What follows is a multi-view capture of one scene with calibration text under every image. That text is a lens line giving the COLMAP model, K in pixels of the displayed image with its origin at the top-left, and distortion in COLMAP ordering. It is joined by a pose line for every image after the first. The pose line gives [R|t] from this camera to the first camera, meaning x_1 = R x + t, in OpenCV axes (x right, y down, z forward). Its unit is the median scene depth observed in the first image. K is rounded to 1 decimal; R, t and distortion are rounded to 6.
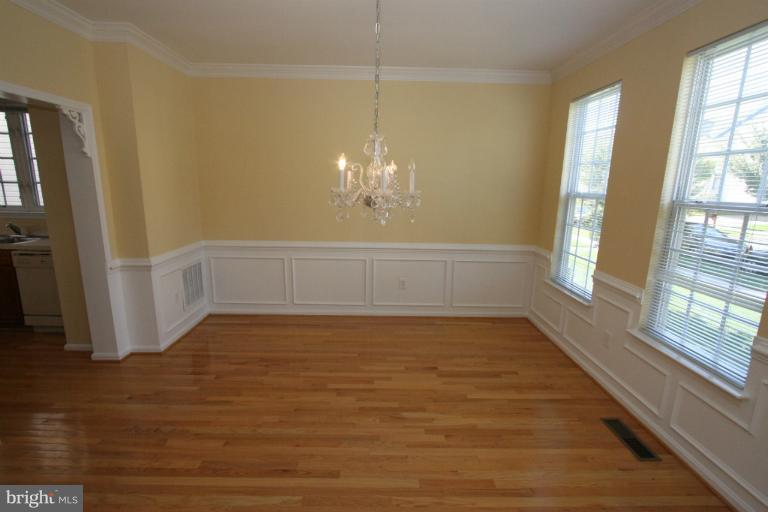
lens RADIAL K [[353.8, 0, 383.5], [0, 353.8, 256.5], [0, 0, 1]] dist [-0.010984, -0.000432]
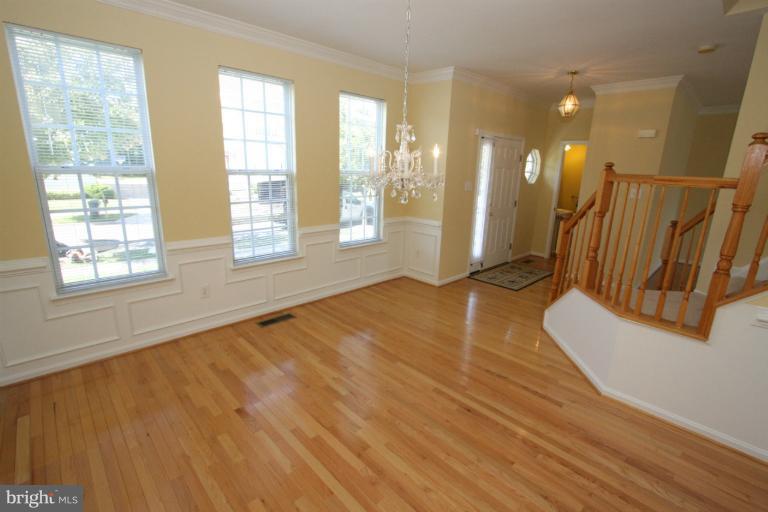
lens RADIAL K [[353.8, 0, 378.3], [0, 353.8, 251.9], [0, 0, 1]] dist [-0.010984, -0.000432]
pose [[-0.682330, -0.203283, 0.702212, -0.698586], [0.109512, 0.921298, 0.373118, -0.328004], [-0.722795, 0.331490, -0.606367, 1.532155]]
